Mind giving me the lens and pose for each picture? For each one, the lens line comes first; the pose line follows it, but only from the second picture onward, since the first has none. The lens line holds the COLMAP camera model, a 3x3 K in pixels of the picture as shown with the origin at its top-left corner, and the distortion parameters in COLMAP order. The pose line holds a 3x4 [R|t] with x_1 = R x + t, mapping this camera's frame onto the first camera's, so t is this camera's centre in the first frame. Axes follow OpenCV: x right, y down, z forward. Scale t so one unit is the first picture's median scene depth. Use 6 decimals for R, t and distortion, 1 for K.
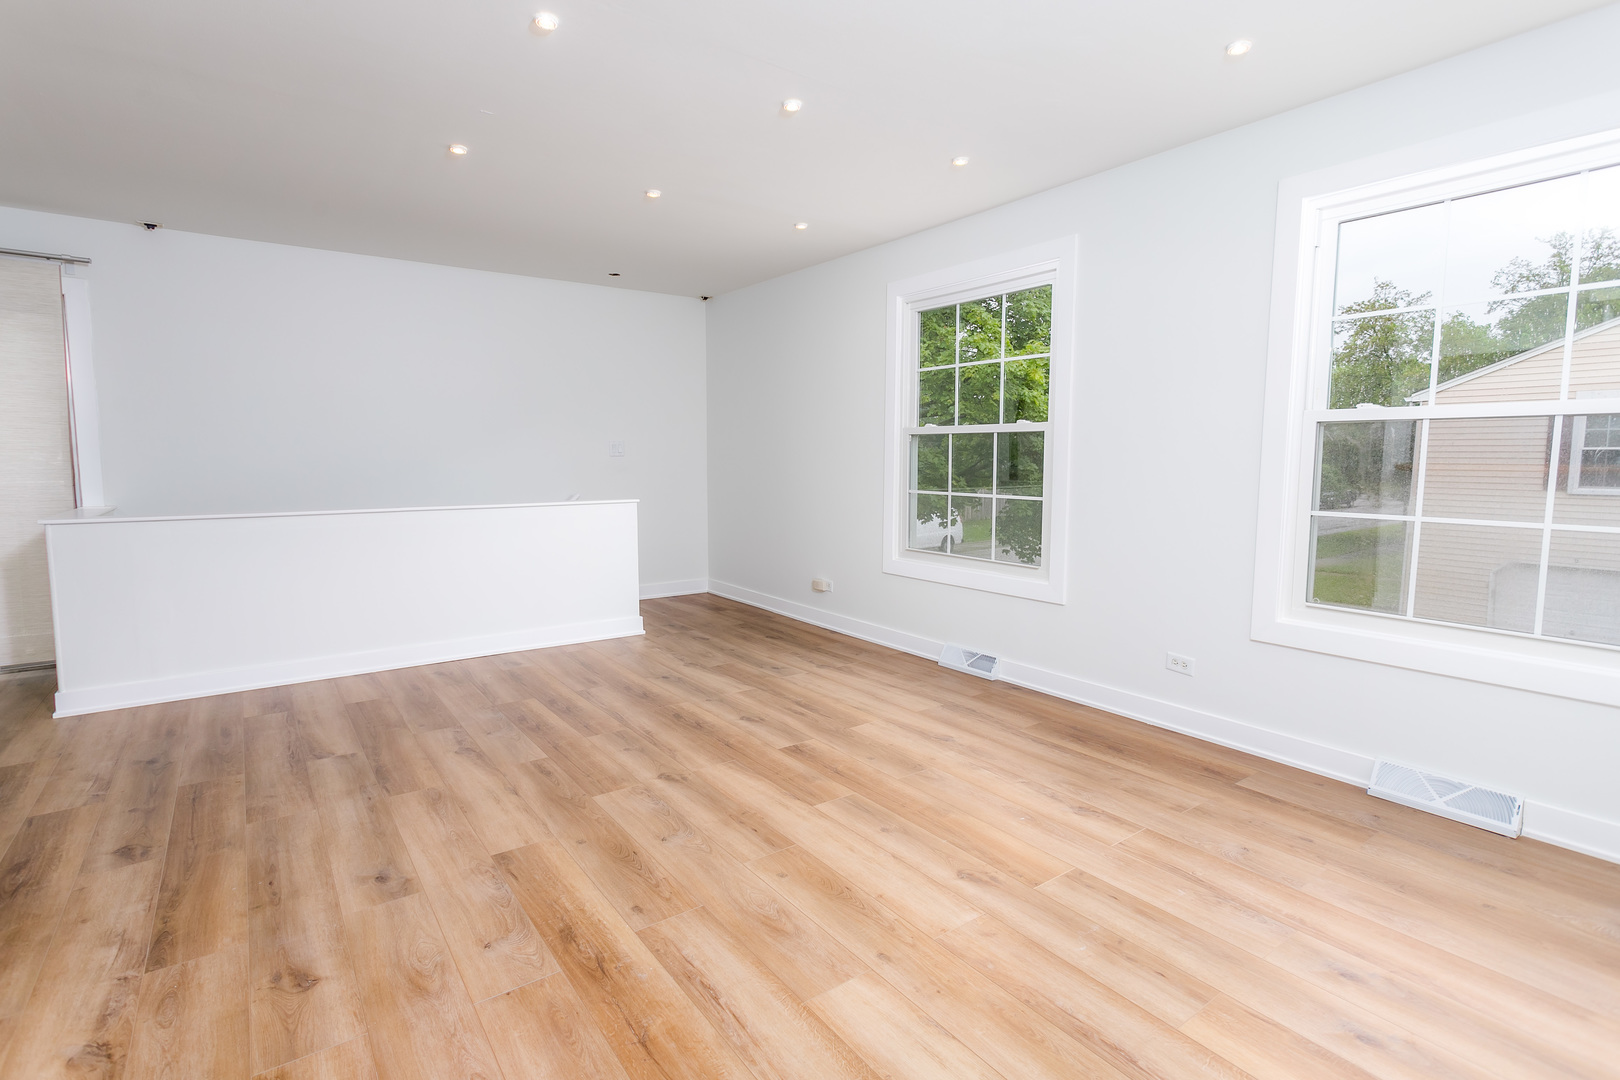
lens RADIAL K [[773.2, 0, 796.1], [0, 773.2, 506.2], [0, 0, 1]] dist [0.000650, 0.001352]
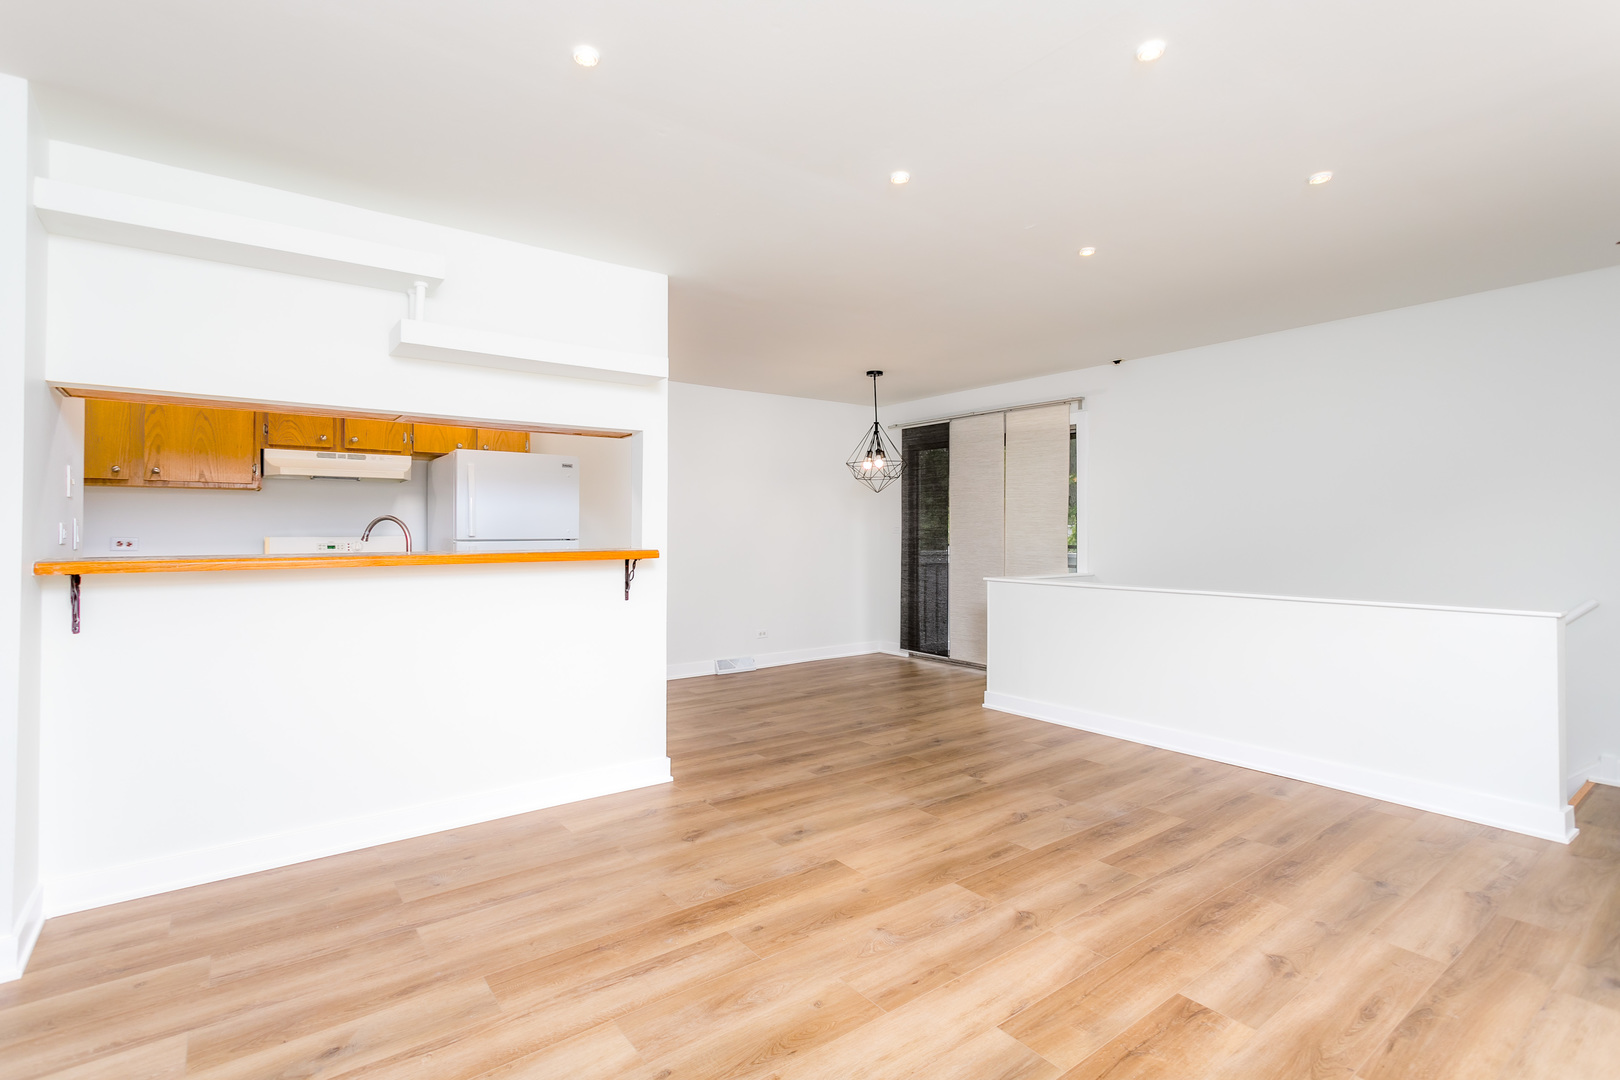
lens RADIAL K [[757.4, 0, 792.7], [0, 757.4, 575.8], [0, 0, 1]] dist [0.003574, 0.000014]
pose [[0.015032, 0.054620, -0.998394, 0.710217], [-0.063759, 0.996527, 0.053558, -0.059127], [0.997852, 0.062852, 0.018462, 0.776924]]
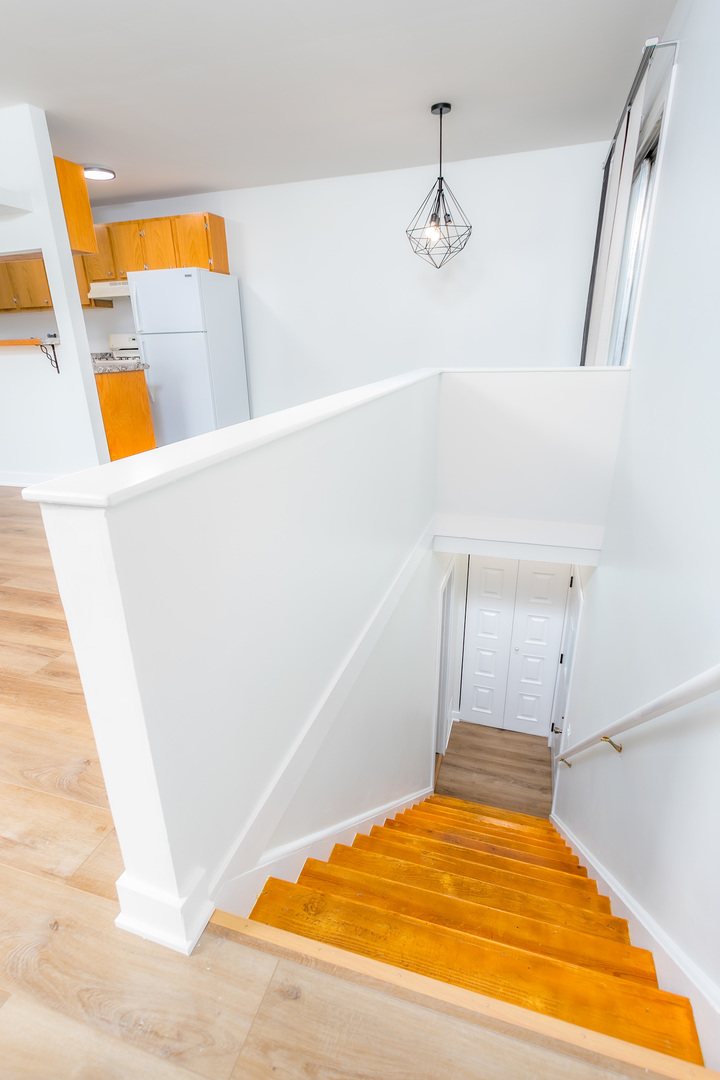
lens RADIAL K [[543.4, 0, 344.0], [0, 543.4, 541.5], [0, 0, 1]] dist [0.019441, 0.000501]
pose [[-0.813742, 0.235071, -0.531569, -0.374666], [-0.000356, 0.914363, 0.404894, -0.115417], [0.581226, 0.329668, -0.743972, 2.299590]]
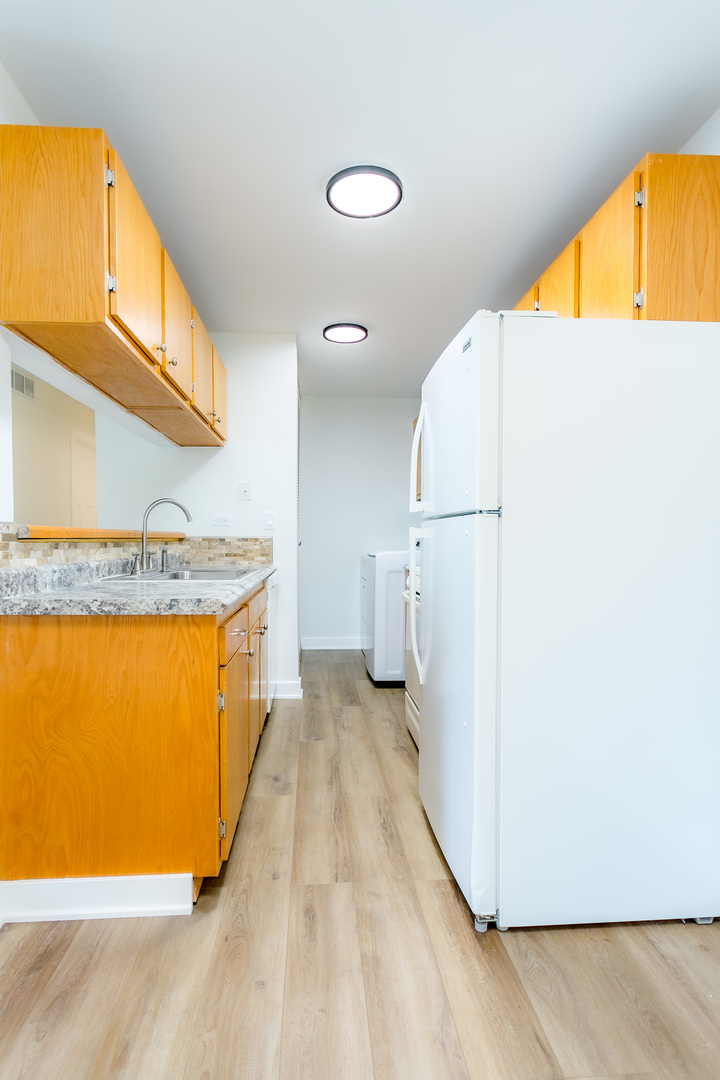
lens RADIAL K [[557.4, 0, 348.2], [0, 557.4, 548.8], [0, 0, 1]] dist [0.003972, 0.001135]
pose [[-0.847155, -0.010270, 0.531247, -1.385495], [0.035907, 0.996421, 0.076521, -0.022247], [-0.530132, 0.083901, -0.843754, 0.837049]]
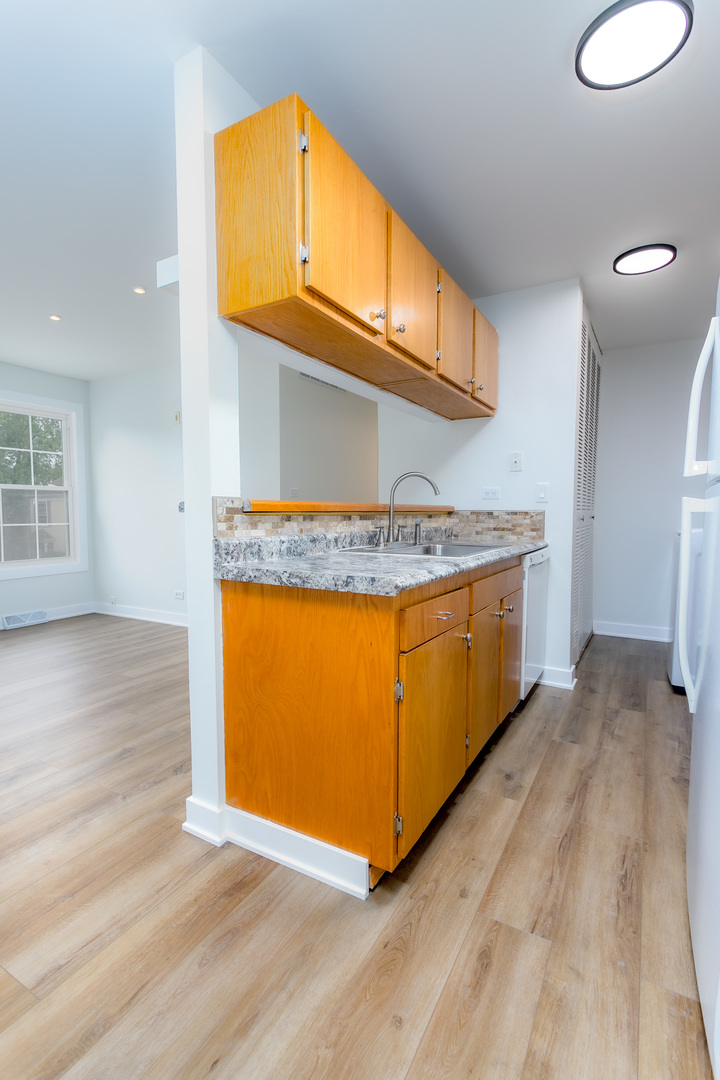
lens RADIAL K [[515.4, 0, 348.4], [0, 515.4, 547.5], [0, 0, 1]] dist [0.000650, 0.001352]
pose [[-0.404049, -0.064933, 0.912430, -1.387601], [0.060562, 0.993390, 0.097513, -0.009420], [-0.912730, 0.094658, -0.397446, 0.639304]]
